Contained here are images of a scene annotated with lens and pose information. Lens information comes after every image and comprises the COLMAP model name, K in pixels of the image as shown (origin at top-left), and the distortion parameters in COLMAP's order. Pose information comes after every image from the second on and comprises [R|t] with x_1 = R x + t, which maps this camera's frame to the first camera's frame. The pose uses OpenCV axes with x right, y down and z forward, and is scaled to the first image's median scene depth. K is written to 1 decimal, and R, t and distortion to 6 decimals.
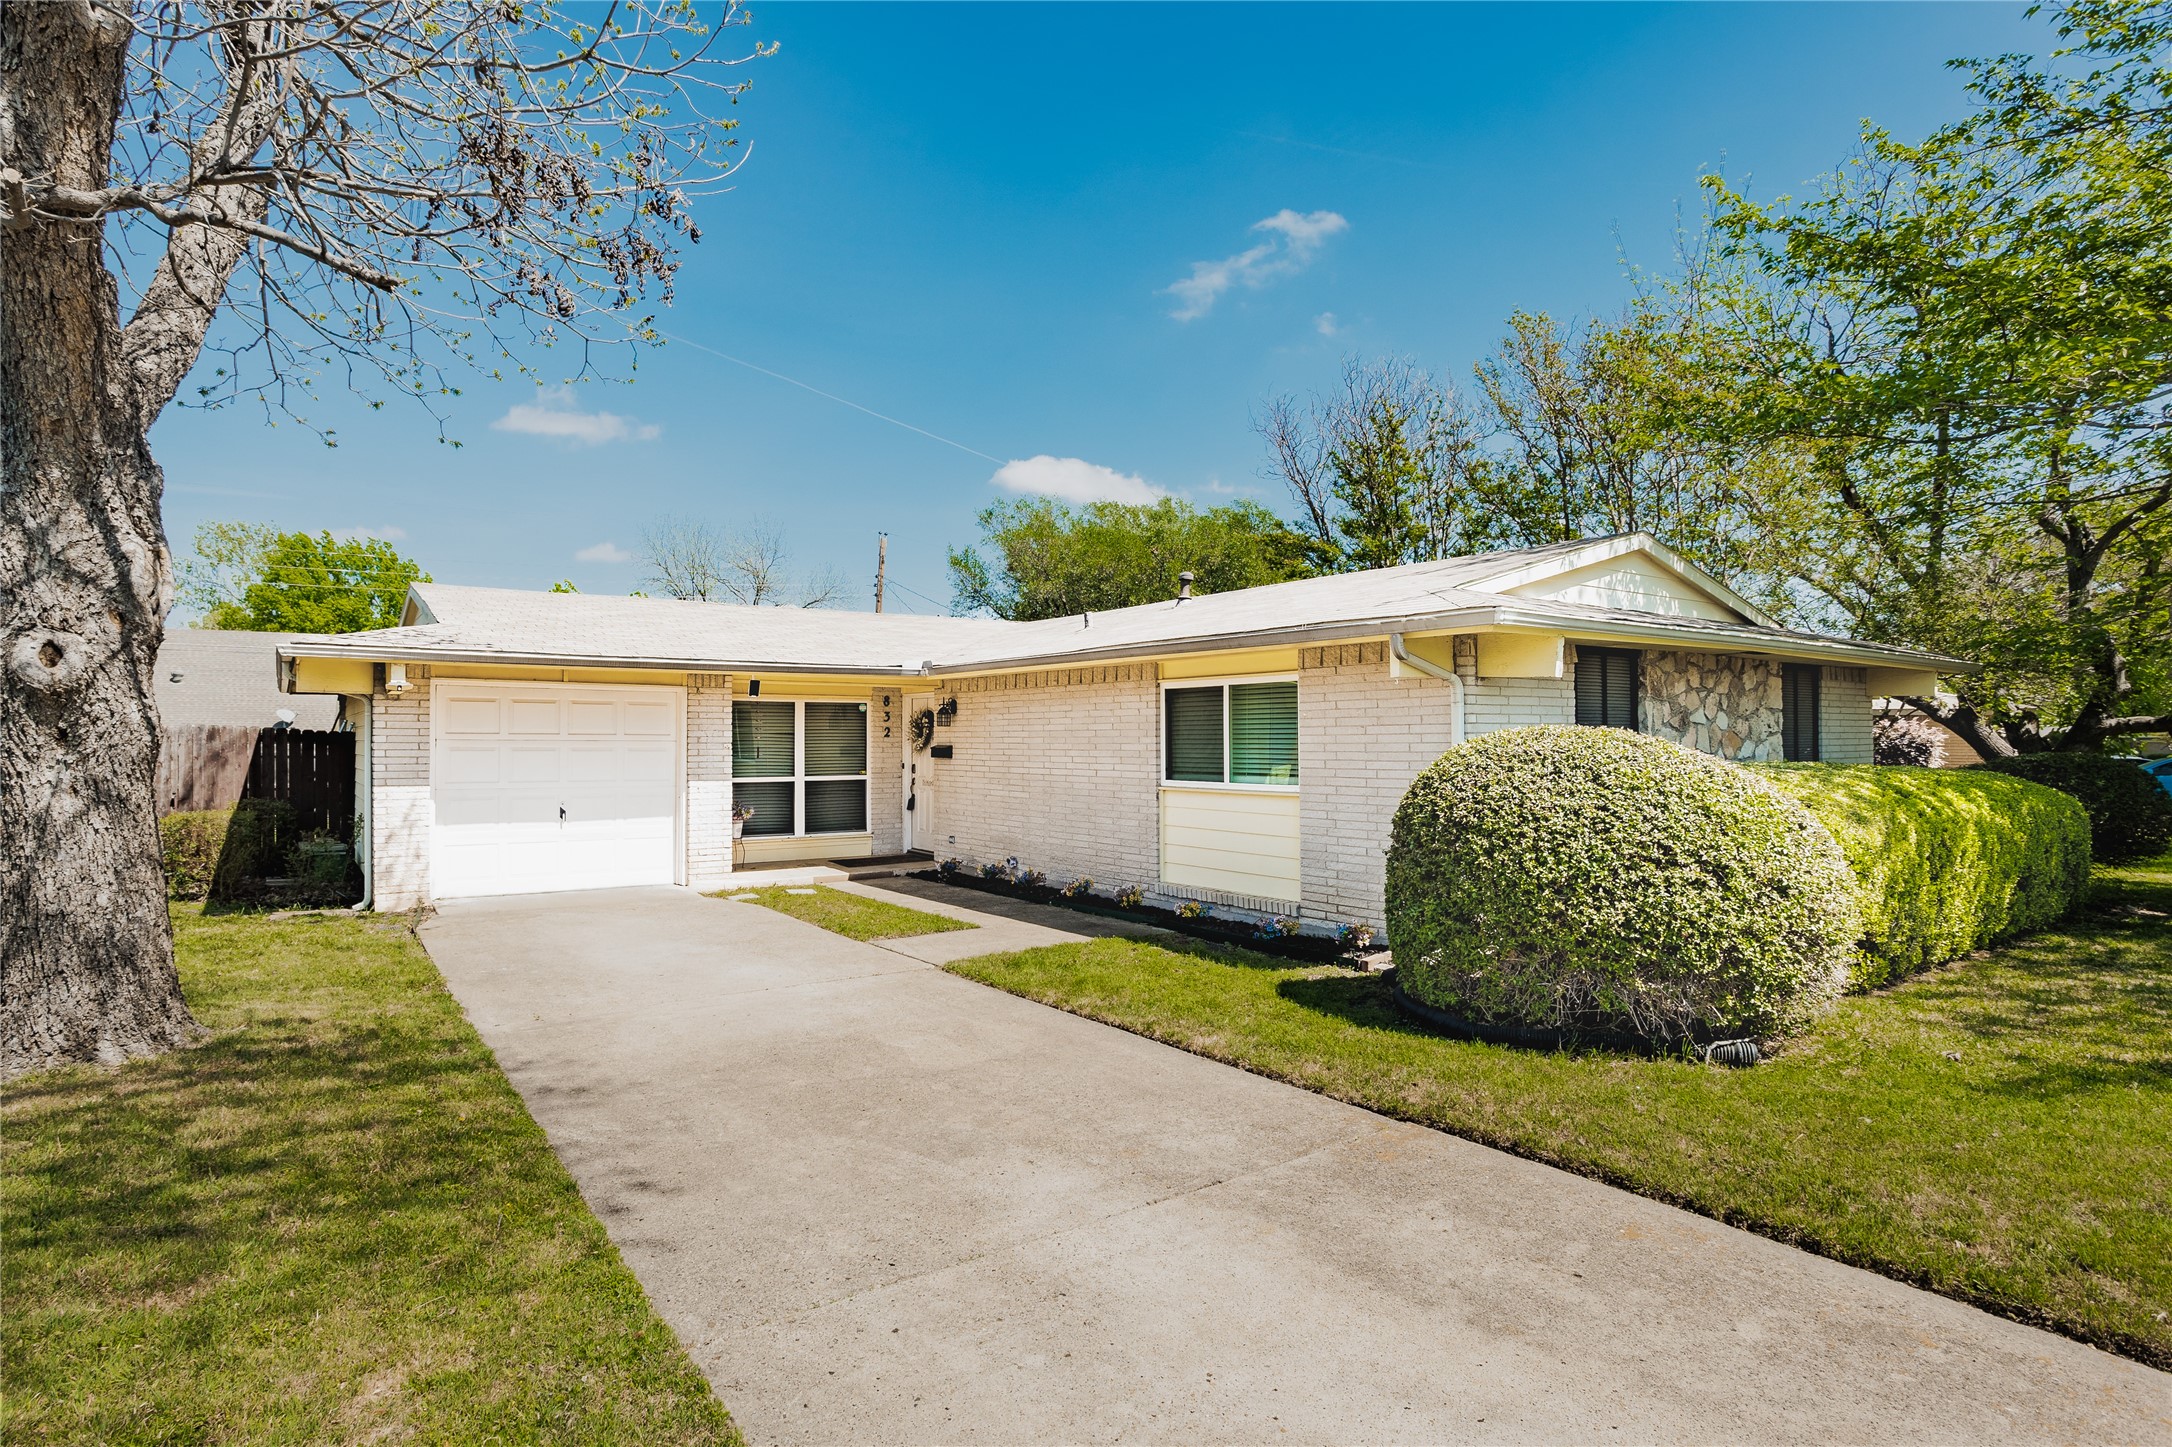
lens RADIAL K [[1070.5, 0, 1069.1], [0, 1070.5, 729.7], [0, 0, 1]] dist [-0.057012, 0.041579]
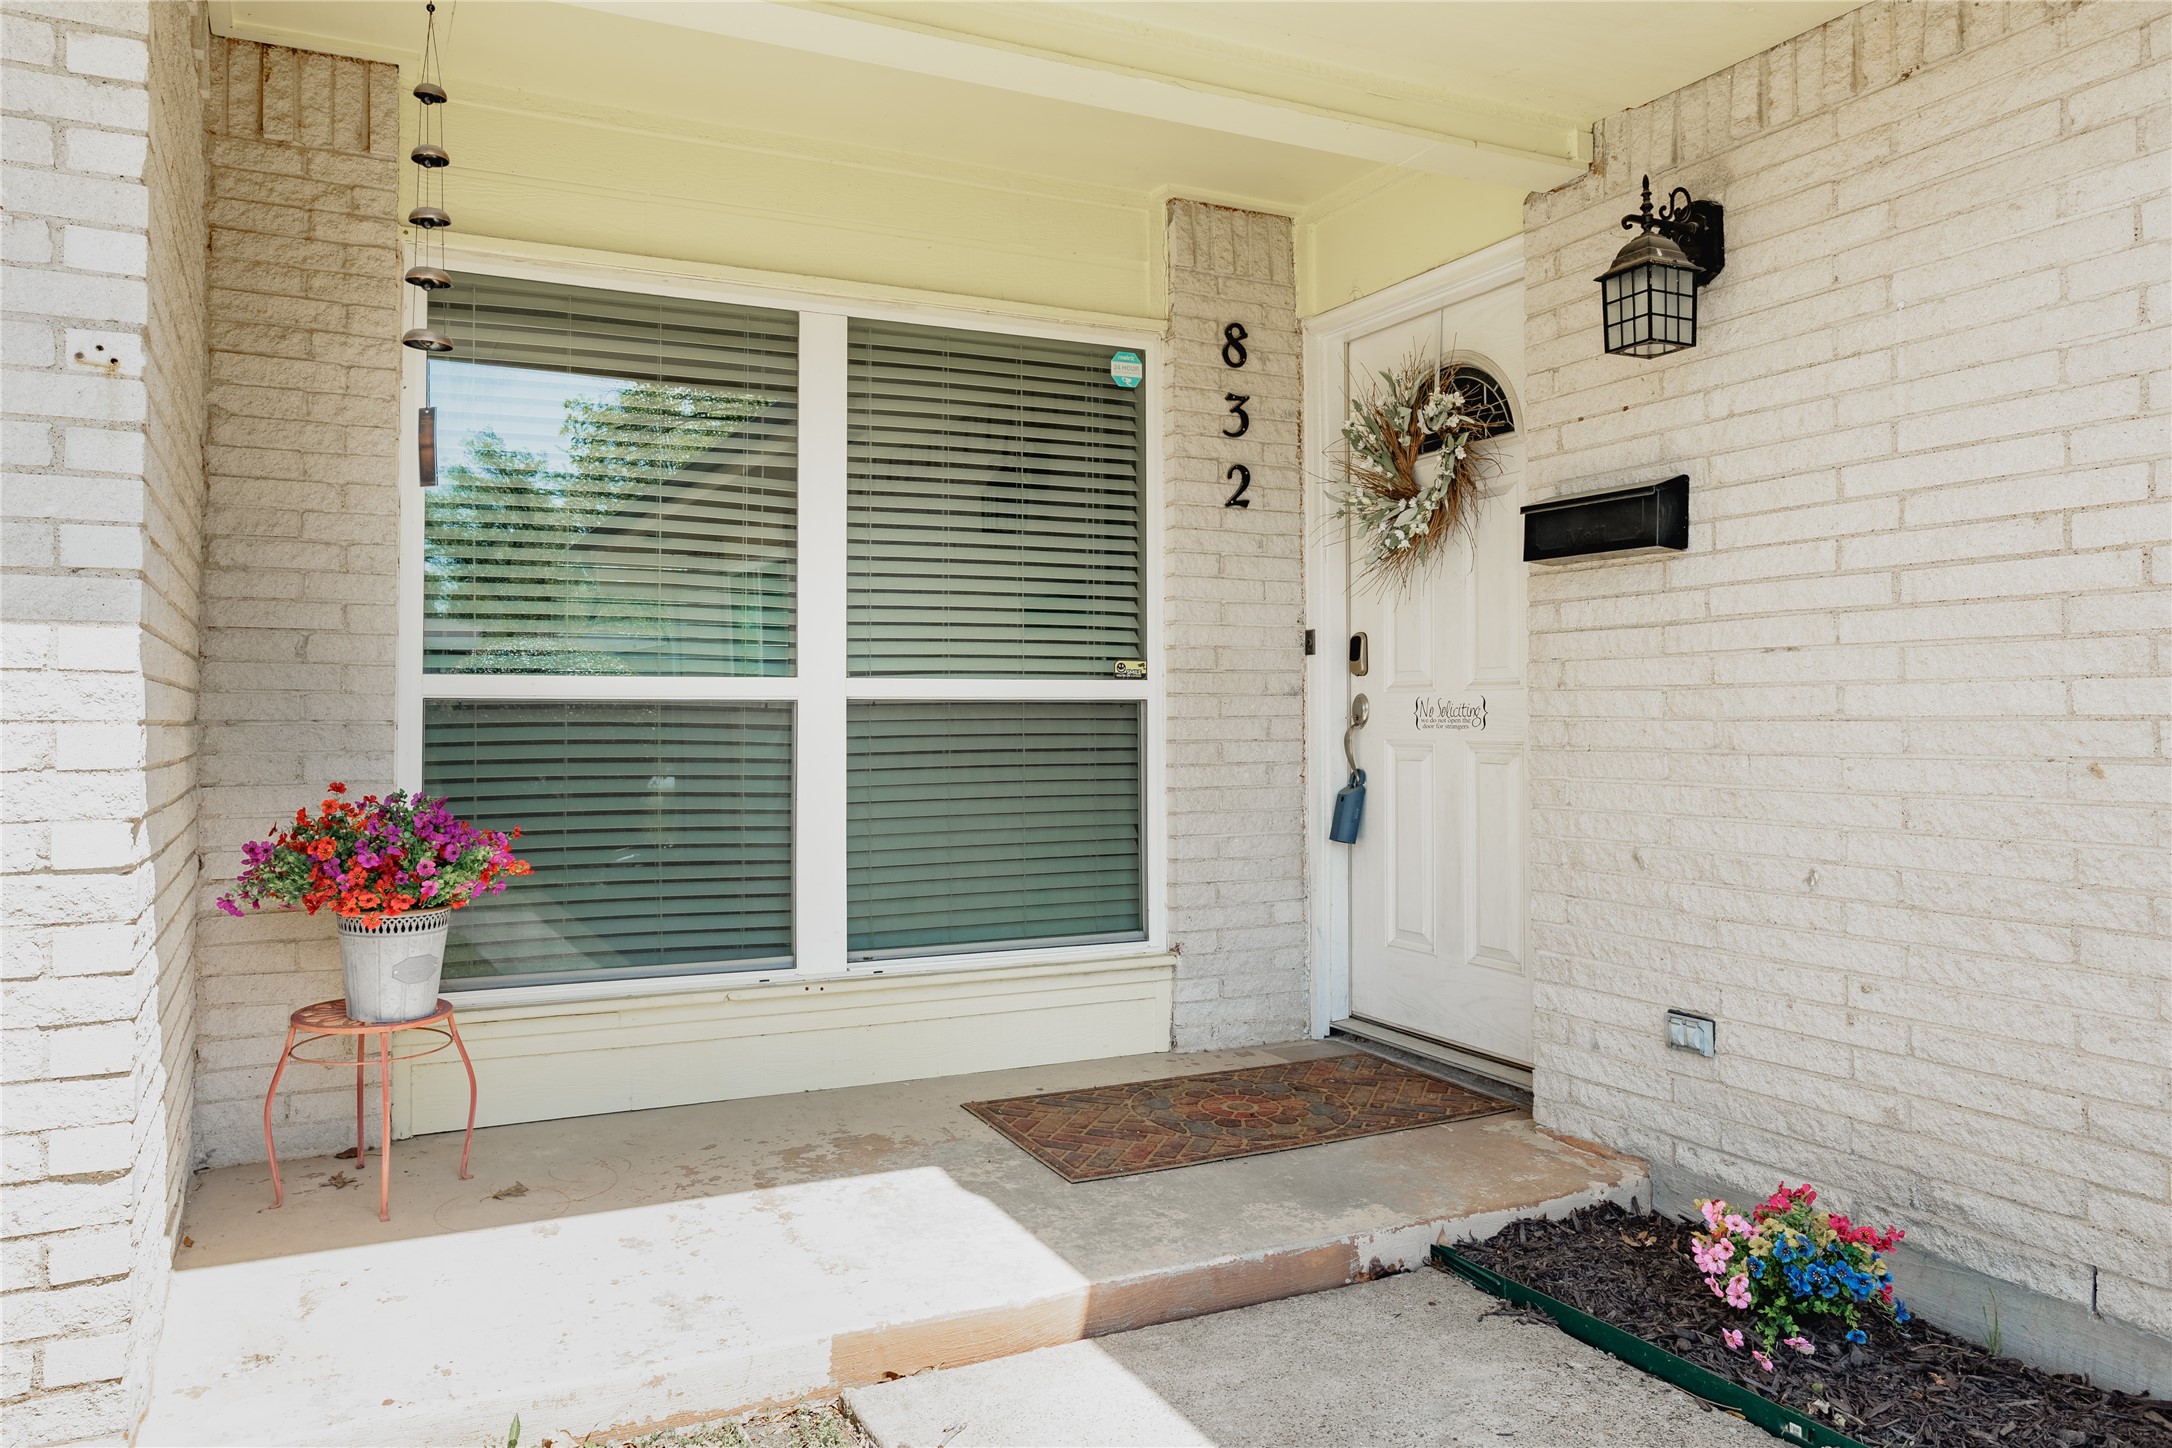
lens RADIAL K [[1514.6, 0, 1086.0], [0, 1514.6, 724.0], [0, 0, 1]] dist [0.000081, -0.000015]
pose [[0.981471, 0.004517, -0.191560, -0.142517], [0.001512, 0.999508, 0.031315, 0.041882], [0.191607, -0.031025, 0.980981, 0.693990]]
